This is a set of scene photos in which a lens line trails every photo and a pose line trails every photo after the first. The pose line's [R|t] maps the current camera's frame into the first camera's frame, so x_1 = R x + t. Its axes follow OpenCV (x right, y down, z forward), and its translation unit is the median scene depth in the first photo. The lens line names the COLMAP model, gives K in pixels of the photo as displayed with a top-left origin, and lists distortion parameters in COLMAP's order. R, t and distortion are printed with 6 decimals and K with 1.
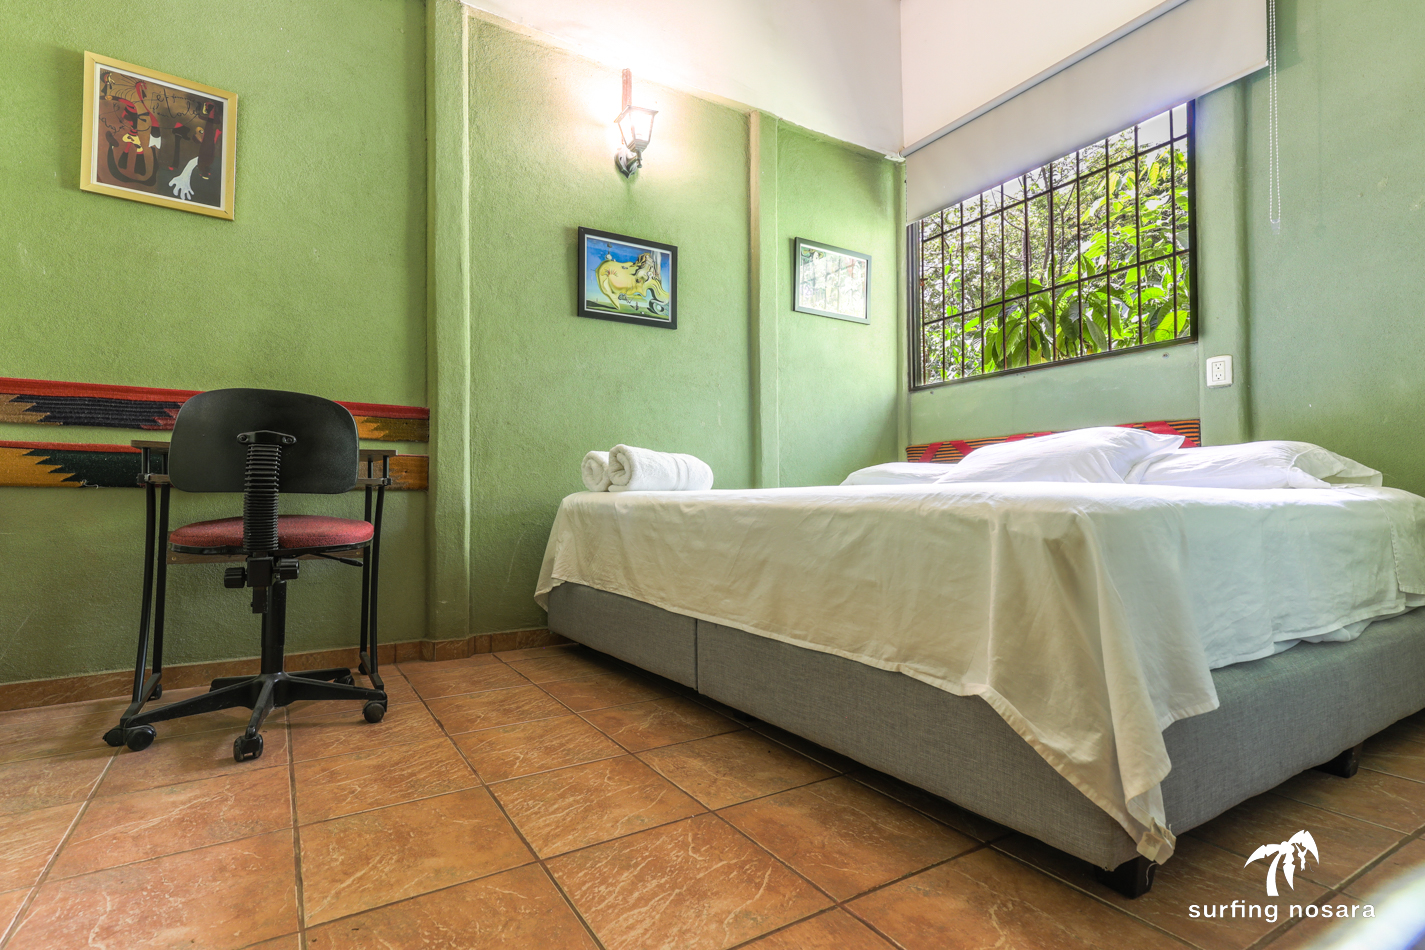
lens RADIAL K [[661.3, 0, 683.0], [0, 661.3, 486.2], [0, 0, 1]] dist [0.004192, -0.001439]
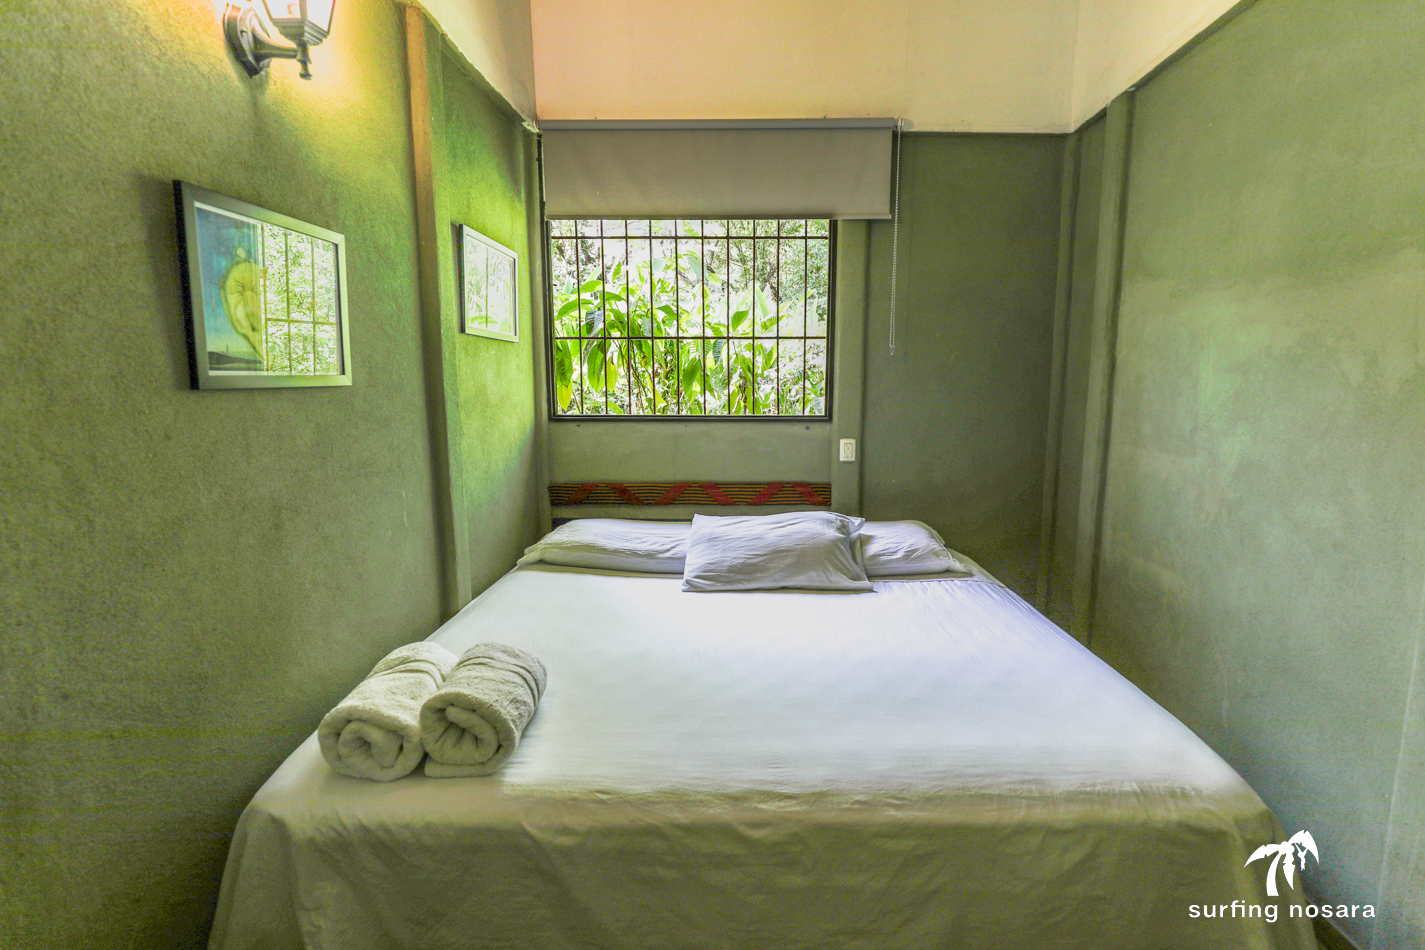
lens RADIAL K [[661.3, 0, 717.2], [0, 661.3, 469.1], [0, 0, 1]] dist [0.004192, -0.001439]
pose [[0.541229, -0.112008, 0.833382, -0.364424], [-0.020203, 0.989070, 0.146054, -0.291022], [-0.840632, -0.095886, 0.533051, 0.483708]]
